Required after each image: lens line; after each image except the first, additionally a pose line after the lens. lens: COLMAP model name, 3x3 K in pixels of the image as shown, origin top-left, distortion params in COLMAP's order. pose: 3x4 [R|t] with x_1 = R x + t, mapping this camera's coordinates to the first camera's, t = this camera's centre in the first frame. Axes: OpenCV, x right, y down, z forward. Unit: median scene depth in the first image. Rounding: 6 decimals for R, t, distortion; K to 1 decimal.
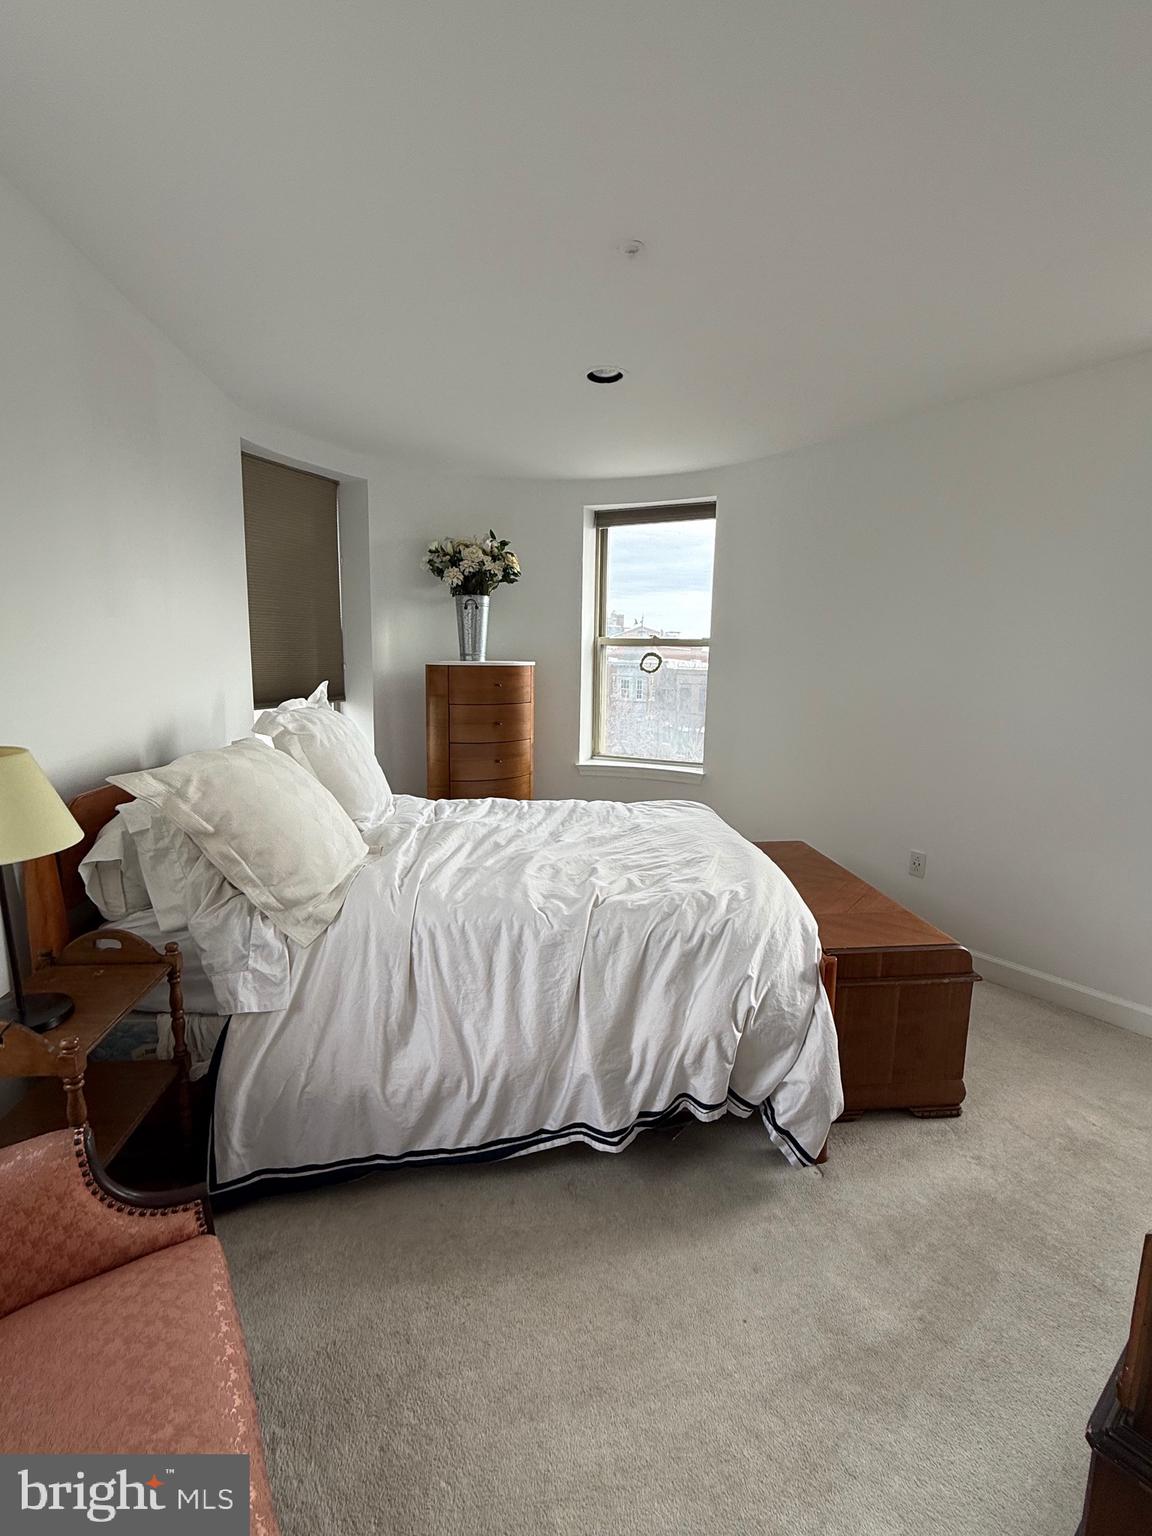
lens RADIAL K [[707.2, 0, 576.0], [0, 707.2, 768.0], [0, 0, 1]] dist [-0.002020, -0.000097]
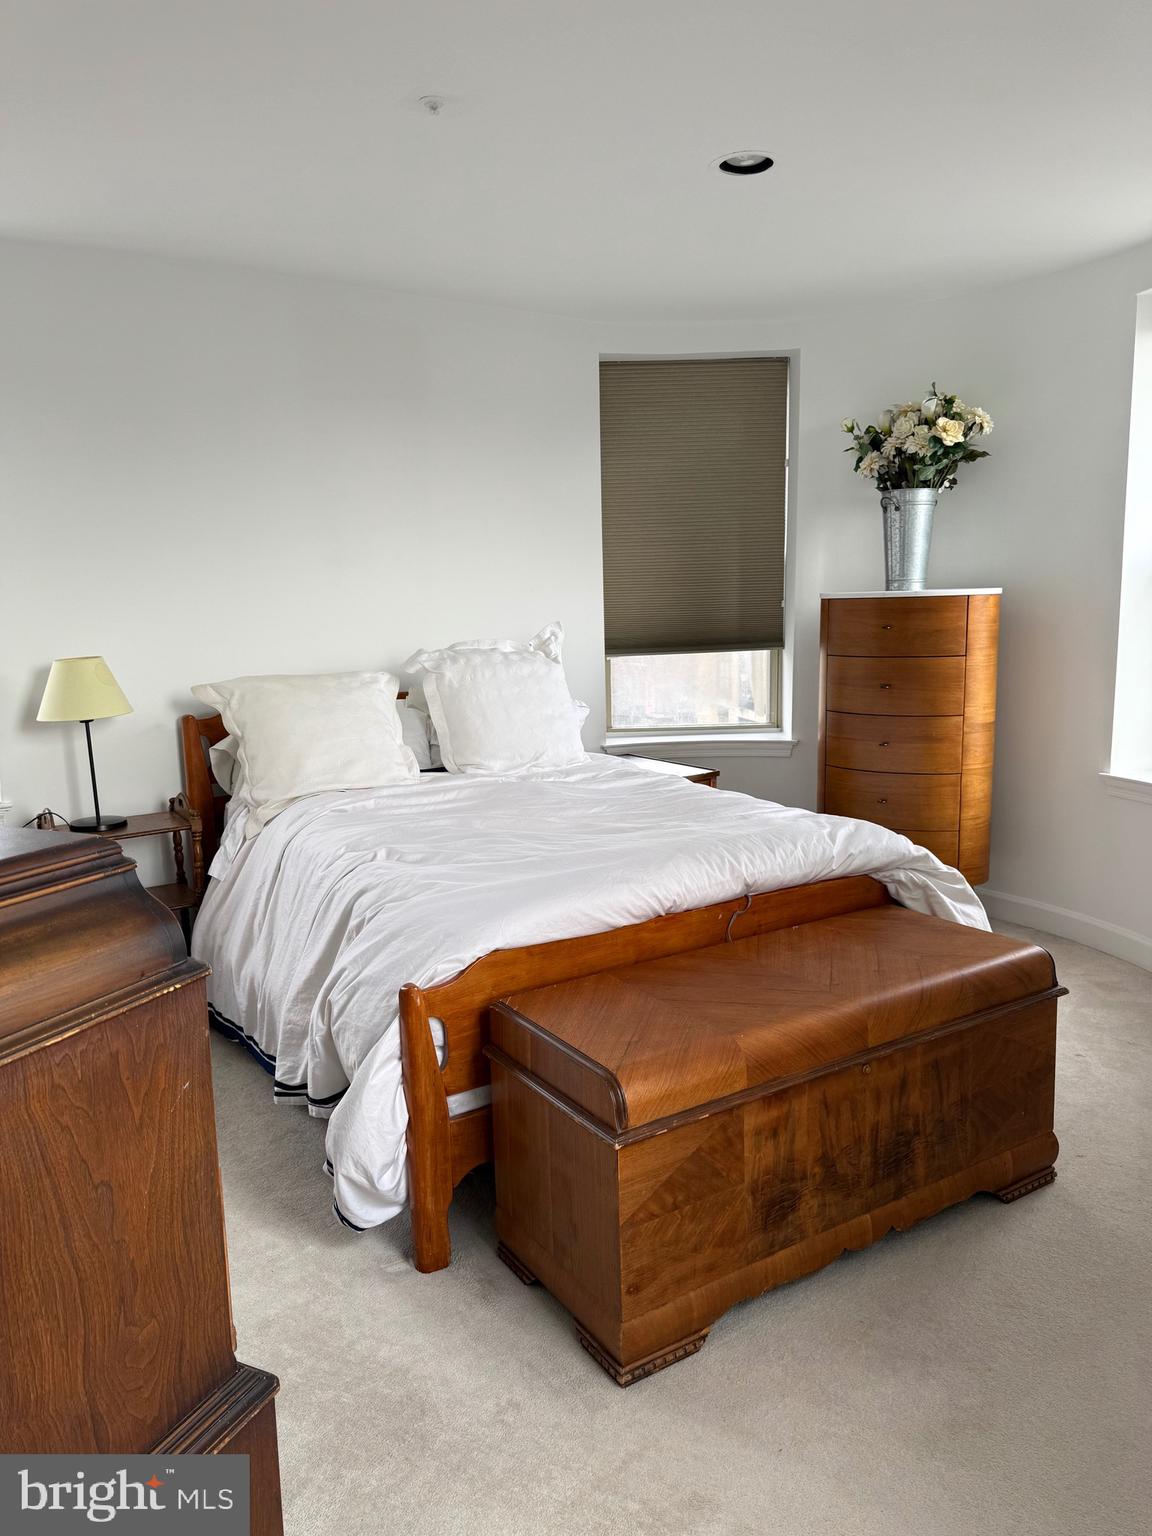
lens RADIAL K [[1069.0, 0, 565.3], [0, 1069.0, 771.6], [0, 0, 1]] dist [0.021969, -0.003713]
pose [[0.459319, 0.114885, -0.880811, 0.619173], [-0.111488, 0.991216, 0.071147, -0.020466], [0.881247, 0.065520, 0.468092, 0.274037]]
